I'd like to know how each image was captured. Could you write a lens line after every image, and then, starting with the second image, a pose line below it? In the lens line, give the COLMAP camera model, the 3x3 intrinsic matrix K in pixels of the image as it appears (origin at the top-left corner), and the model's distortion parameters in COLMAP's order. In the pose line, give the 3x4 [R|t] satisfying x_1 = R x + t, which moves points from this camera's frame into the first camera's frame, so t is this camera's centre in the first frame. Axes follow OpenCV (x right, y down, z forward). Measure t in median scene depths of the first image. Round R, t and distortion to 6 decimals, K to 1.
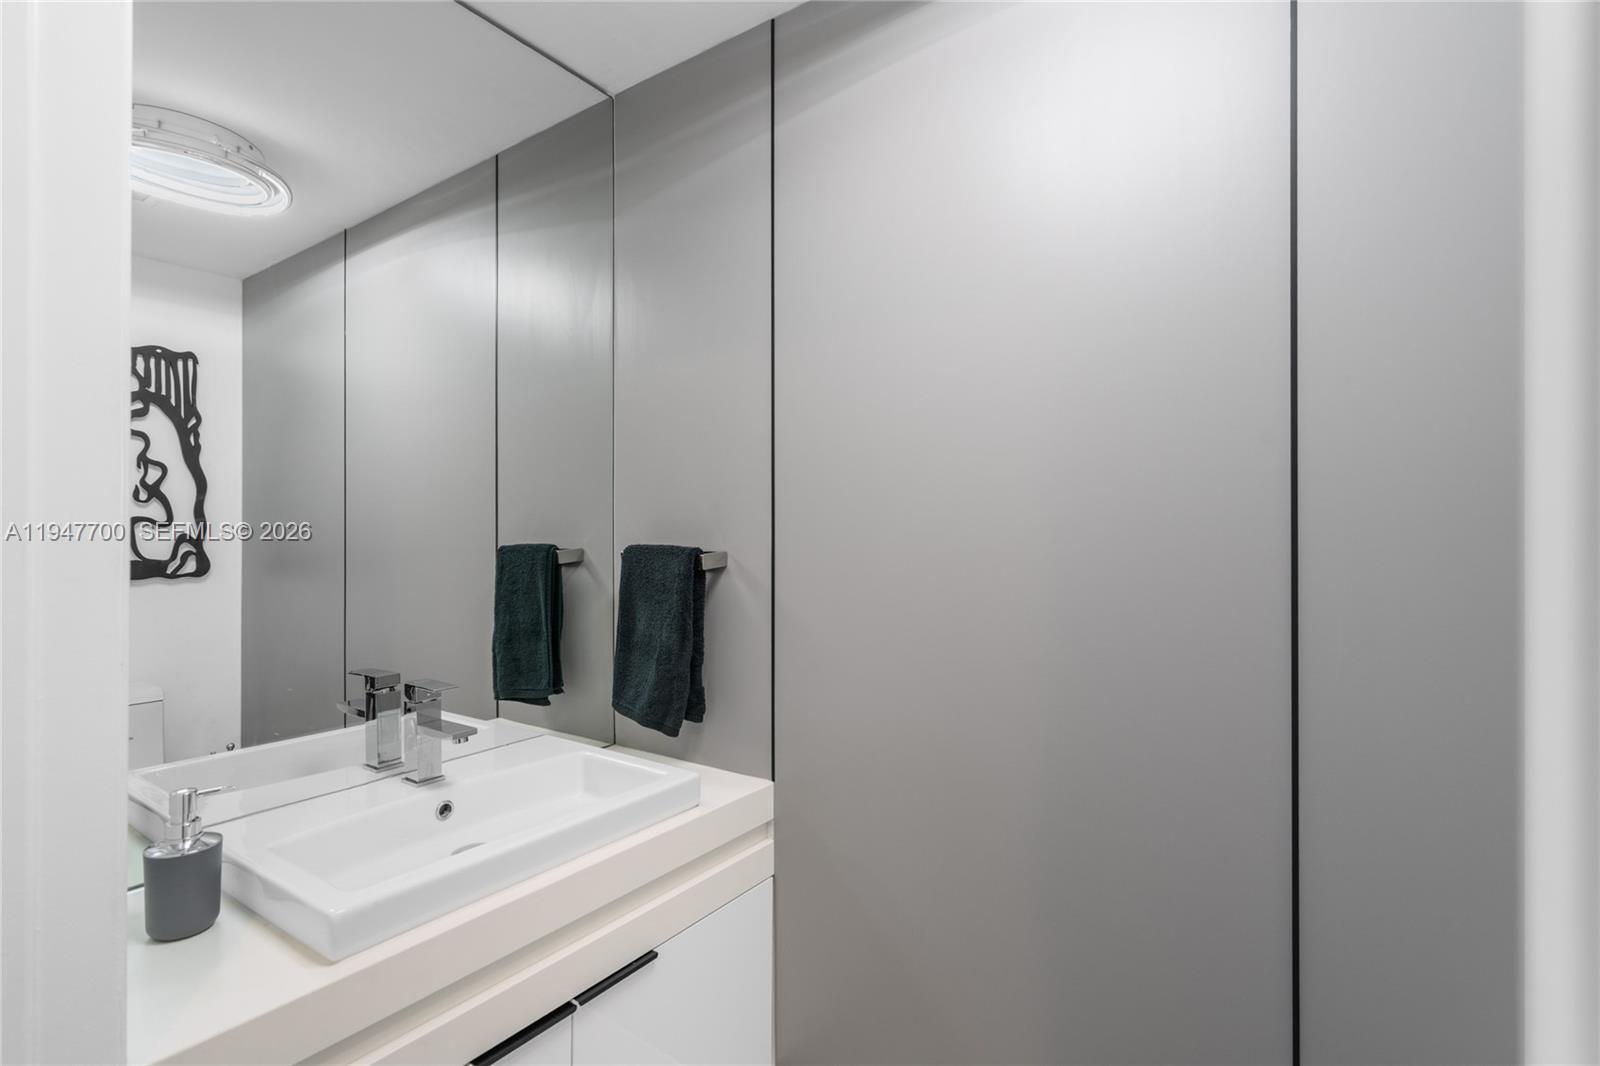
lens RADIAL K [[737.1, 0, 807.9], [0, 737.1, 546.2], [0, 0, 1]] dist [-0.002634, -0.000037]
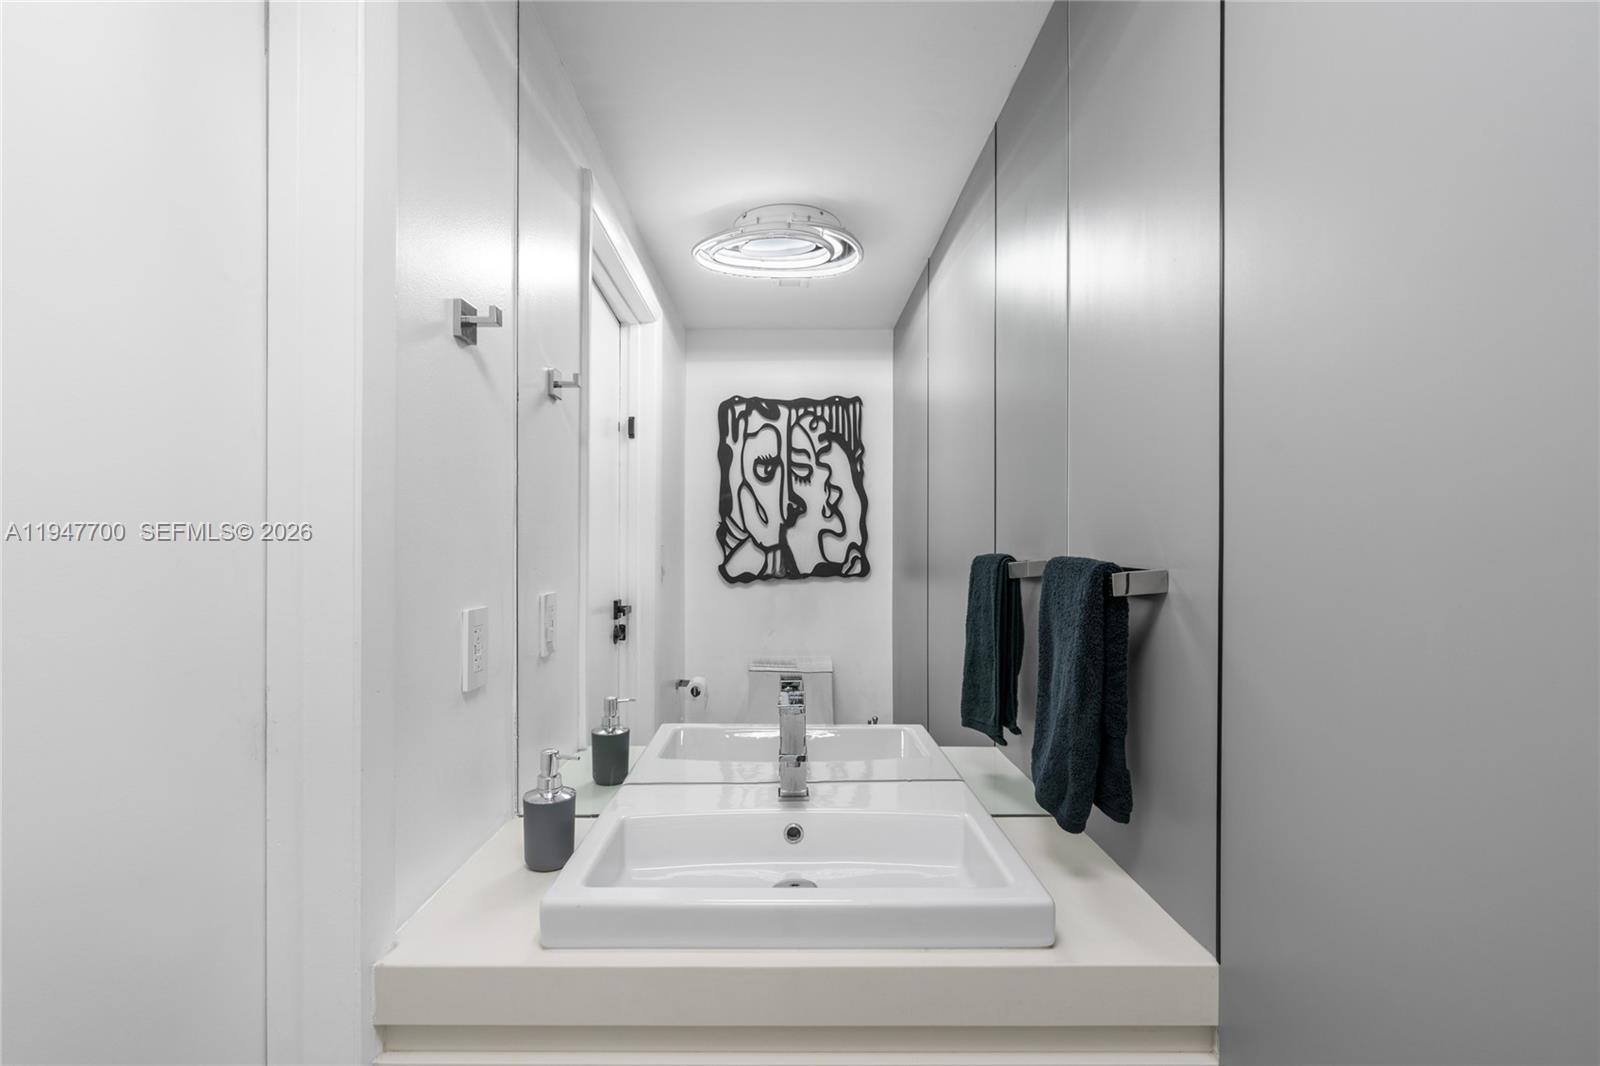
lens RADIAL K [[737.1, 0, 807.9], [0, 737.1, 546.2], [0, 0, 1]] dist [-0.002634, -0.000037]
pose [[0.581419, 0.006497, -0.813578, 0.135061], [-0.018125, 0.999823, -0.004969, -0.002910], [0.813402, 0.017635, 0.581434, 0.217125]]
